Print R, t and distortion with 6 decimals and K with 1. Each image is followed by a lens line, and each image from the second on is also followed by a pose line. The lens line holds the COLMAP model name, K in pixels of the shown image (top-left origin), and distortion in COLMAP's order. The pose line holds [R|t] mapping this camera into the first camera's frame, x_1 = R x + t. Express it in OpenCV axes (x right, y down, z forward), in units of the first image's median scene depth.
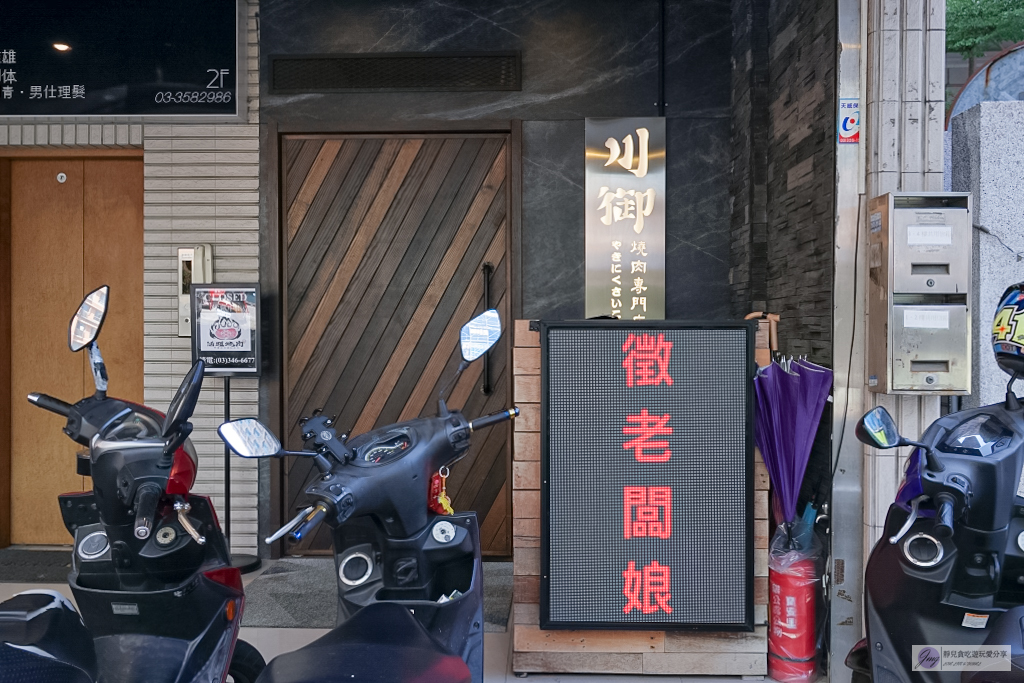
lens RADIAL K [[1166.0, 0, 512.0], [0, 1166.0, 341.5], [0, 0, 1]] dist [0.007861, -0.006790]
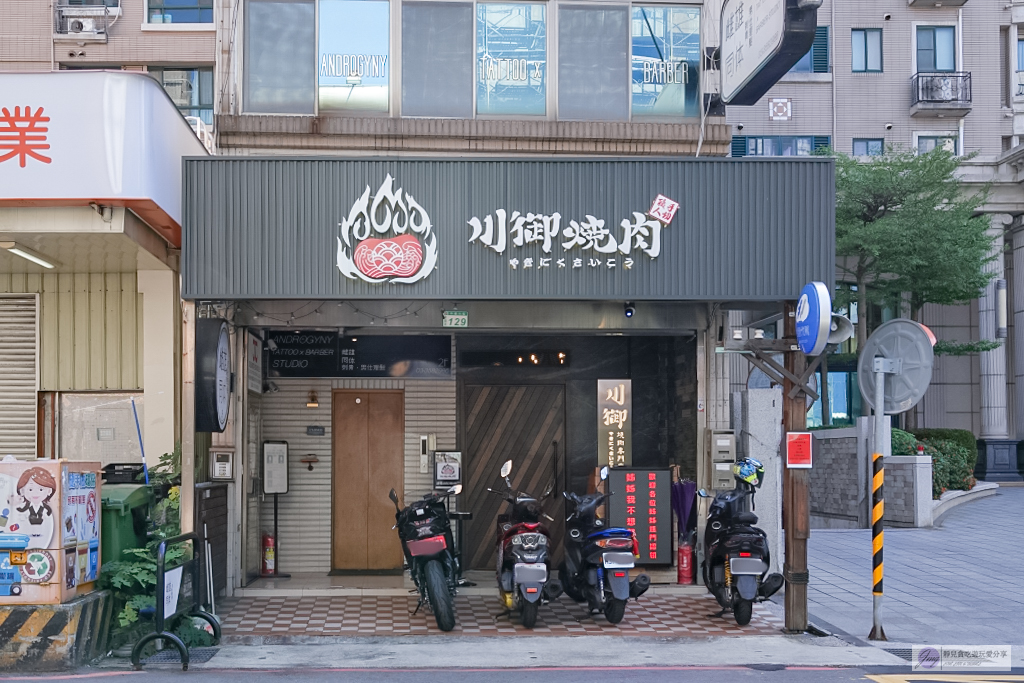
lens RADIAL K [[1578.3, 0, 512.0], [0, 1578.3, 341.5], [0, 0, 1]] dist [-0.023662, -0.021937]
pose [[0.992096, 0.007175, 0.125274, -0.508725], [0.003695, 0.996260, -0.086322, 0.006196], [-0.125424, 0.086103, 0.988360, -2.136073]]
